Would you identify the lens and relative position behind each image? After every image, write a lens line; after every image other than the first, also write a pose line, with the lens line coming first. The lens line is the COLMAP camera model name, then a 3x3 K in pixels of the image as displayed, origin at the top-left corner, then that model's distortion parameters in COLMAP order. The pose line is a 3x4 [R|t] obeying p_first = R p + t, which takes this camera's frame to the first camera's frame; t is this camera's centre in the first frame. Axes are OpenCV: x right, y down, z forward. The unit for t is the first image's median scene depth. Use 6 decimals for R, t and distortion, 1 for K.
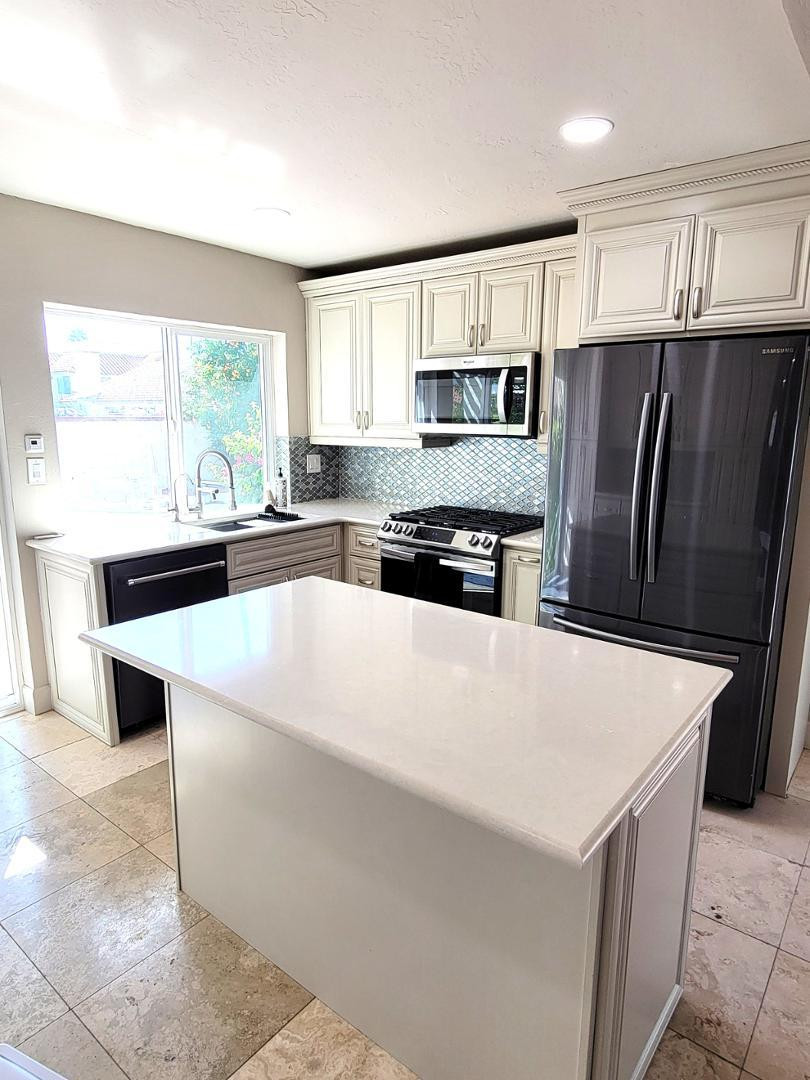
lens RADIAL K [[654.3, 0, 403.7], [0, 654.3, 539.7], [0, 0, 1]] dist [0.006200, 0.000029]
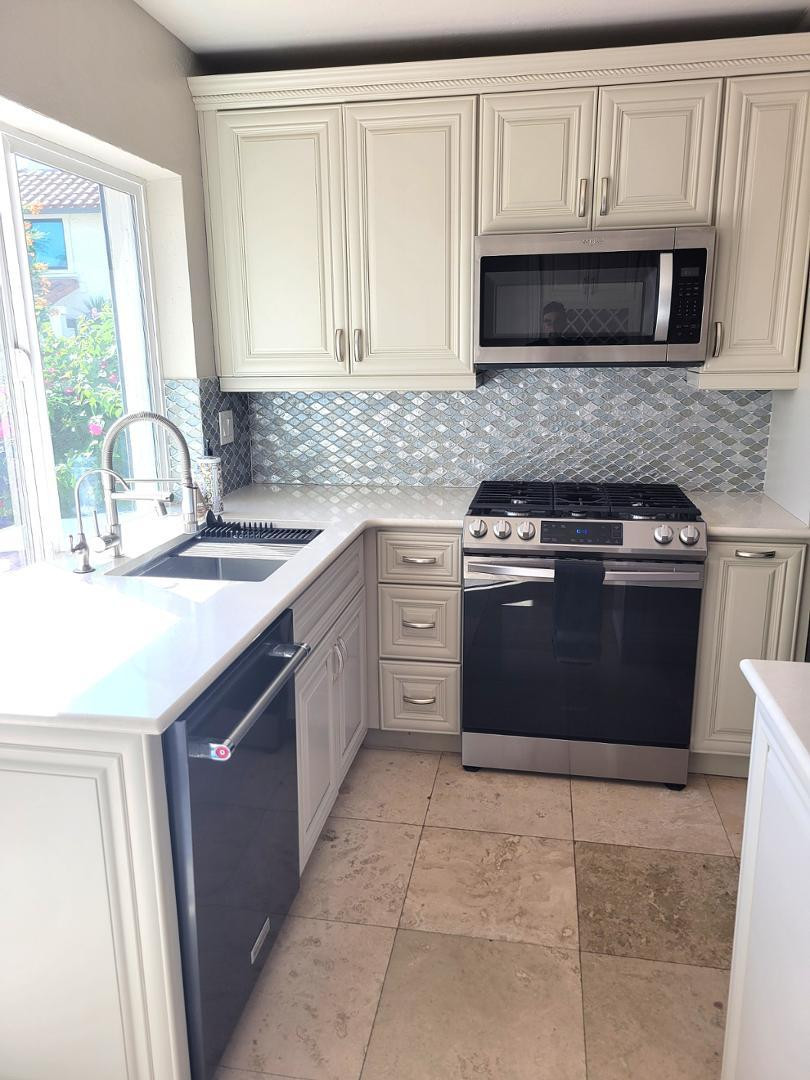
lens RADIAL K [[768.2, 0, 405.9], [0, 768.2, 541.0], [0, 0, 1]] dist [-0.003996, 0.005984]
pose [[0.877264, -0.128924, 0.462371, -0.337786], [0.106357, 0.991520, 0.074674, -0.055849], [-0.468077, -0.016332, 0.883537, 0.370540]]
